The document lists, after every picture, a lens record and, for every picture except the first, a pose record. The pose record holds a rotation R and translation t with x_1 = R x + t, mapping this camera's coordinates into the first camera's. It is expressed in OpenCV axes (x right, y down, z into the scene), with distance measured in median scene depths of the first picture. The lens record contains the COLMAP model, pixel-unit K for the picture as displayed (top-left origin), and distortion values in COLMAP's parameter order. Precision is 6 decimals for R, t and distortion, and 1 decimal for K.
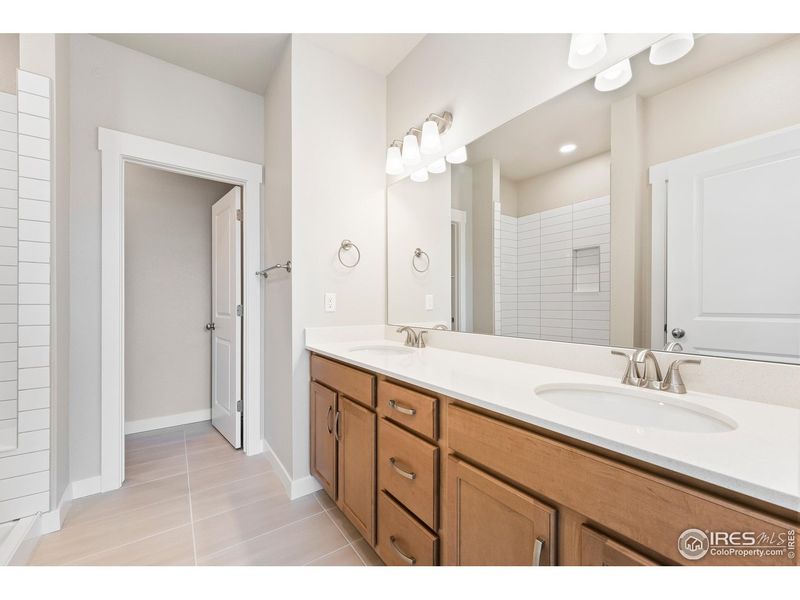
lens RADIAL K [[332.3, 0, 396.4], [0, 332.3, 297.9], [0, 0, 1]] dist [-0.000729, 0.000083]
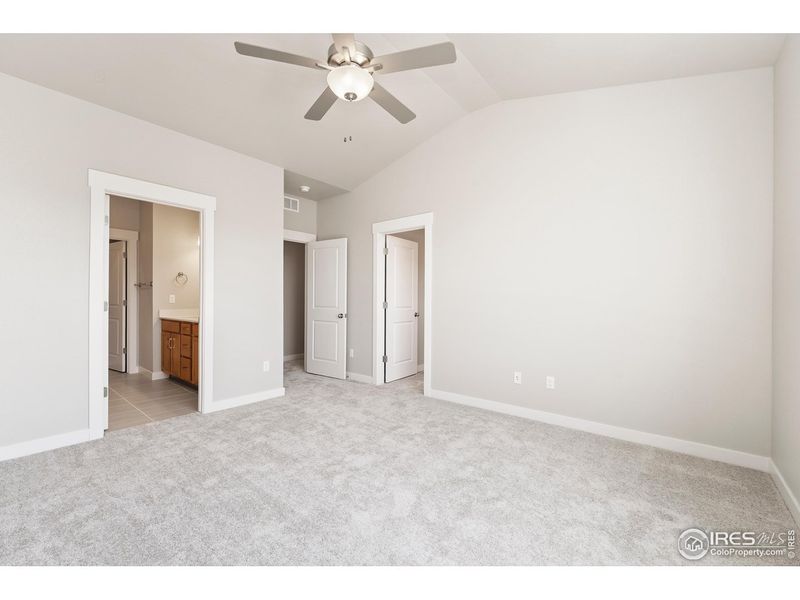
lens RADIAL K [[332.3, 0, 396.4], [0, 332.3, 297.9], [0, 0, 1]] dist [-0.000729, 0.000083]
pose [[0.960805, 0.005587, 0.277168, 0.670131], [-0.008716, 0.999911, 0.010059, -0.031206], [-0.277087, -0.012080, 0.960769, -1.690485]]
